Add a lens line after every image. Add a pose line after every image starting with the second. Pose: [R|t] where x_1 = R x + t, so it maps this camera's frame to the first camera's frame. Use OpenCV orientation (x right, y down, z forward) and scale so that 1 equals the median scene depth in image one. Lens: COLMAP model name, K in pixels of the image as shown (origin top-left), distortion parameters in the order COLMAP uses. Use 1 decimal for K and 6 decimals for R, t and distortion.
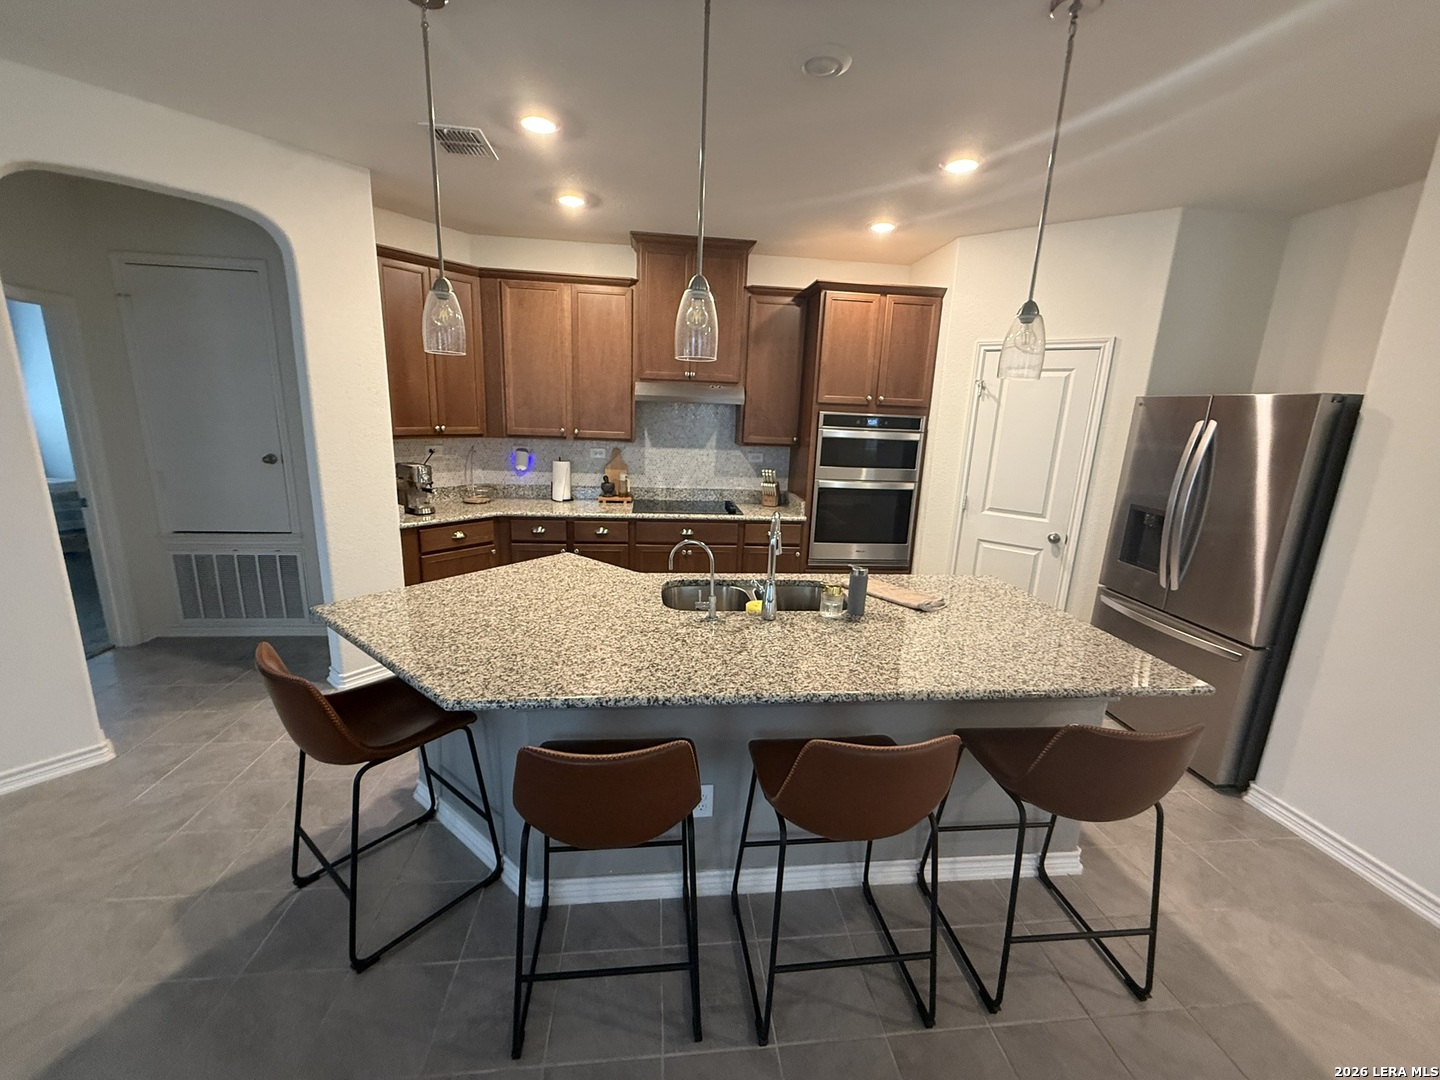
lens RADIAL K [[574.2, 0, 717.0], [0, 574.2, 536.9], [0, 0, 1]] dist [-0.000575, -0.000440]
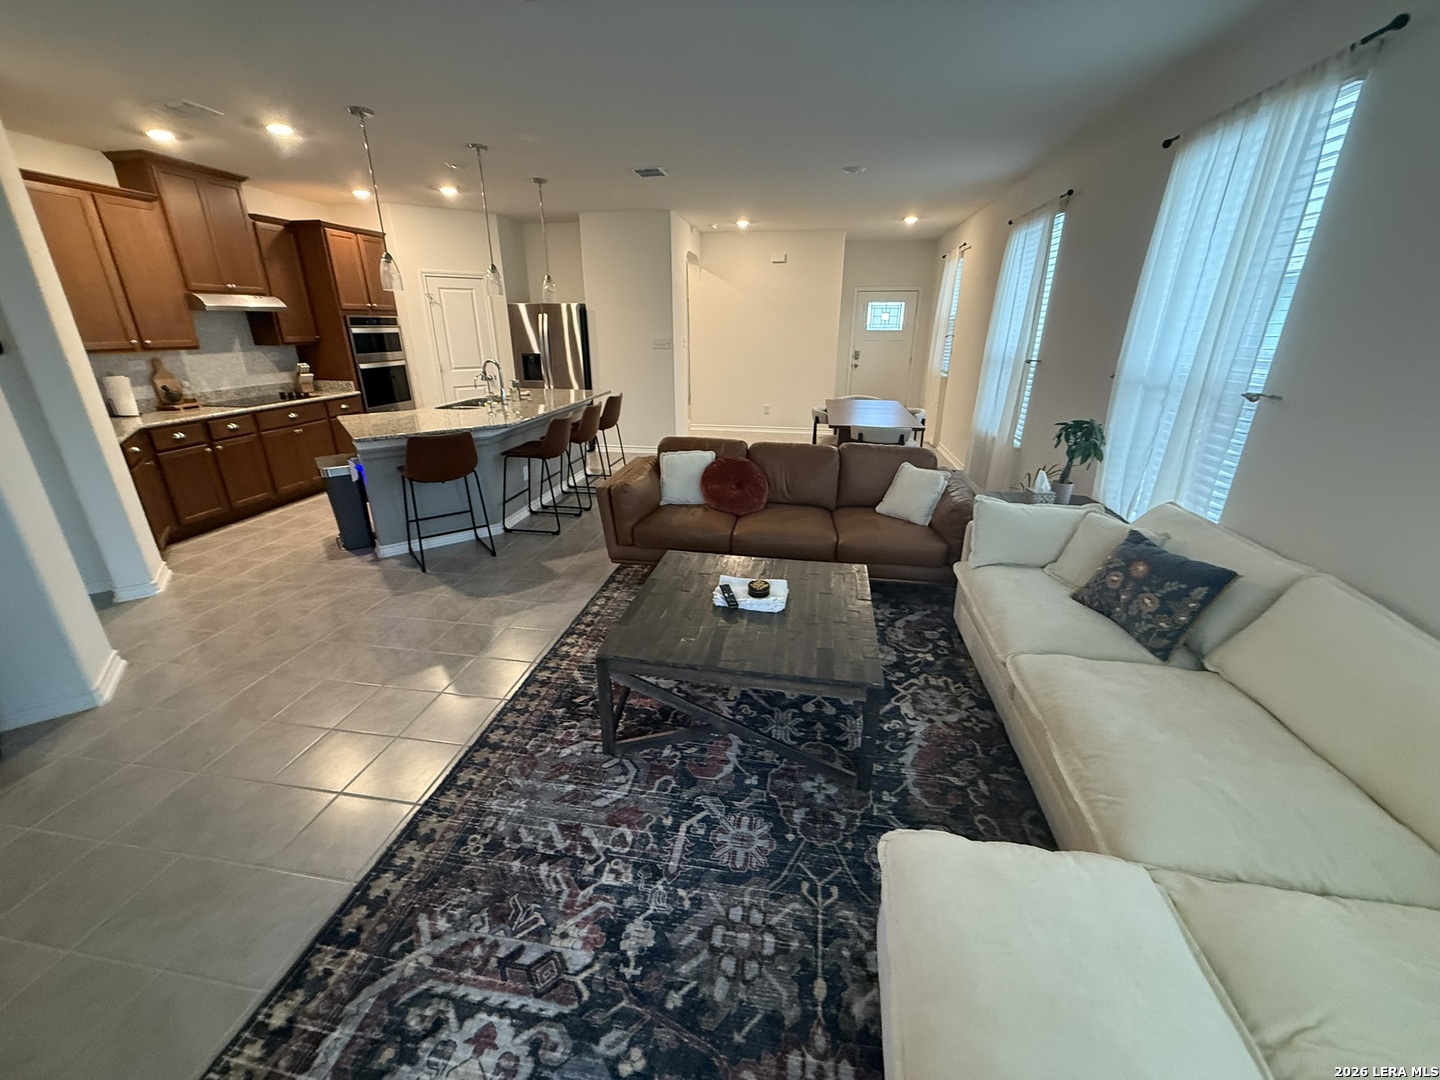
lens RADIAL K [[574.2, 0, 717.0], [0, 574.2, 536.9], [0, 0, 1]] dist [-0.000575, -0.000440]
pose [[0.271306, -0.372176, 0.887625, -1.045701], [0.224810, 0.921209, 0.317544, 0.048379], [-0.935870, 0.113396, 0.333598, -0.298034]]
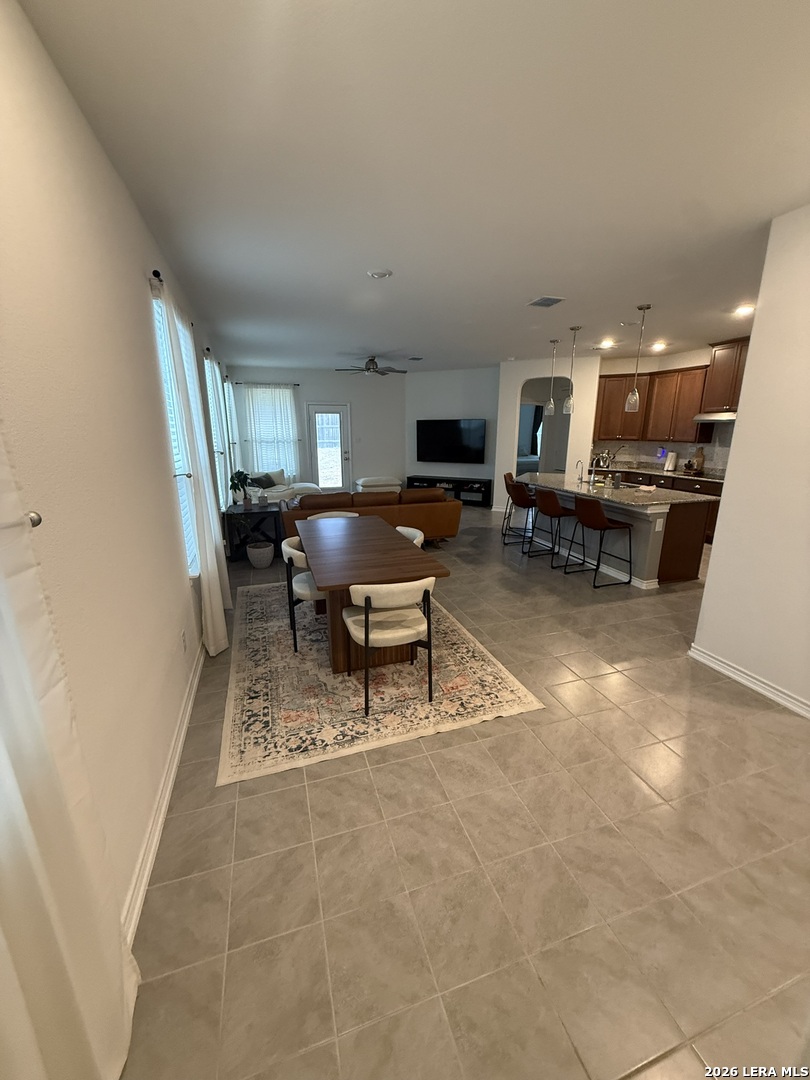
lens RADIAL K [[430.6, 0, 405.0], [0, 430.6, 540.0], [0, 0, 1]] dist [-0.000575, -0.000440]
pose [[0.212367, 0.210944, -0.954150, 1.221864], [-0.212499, 0.963025, 0.165610, 0.142307], [0.953805, 0.167586, 0.249340, -0.344230]]
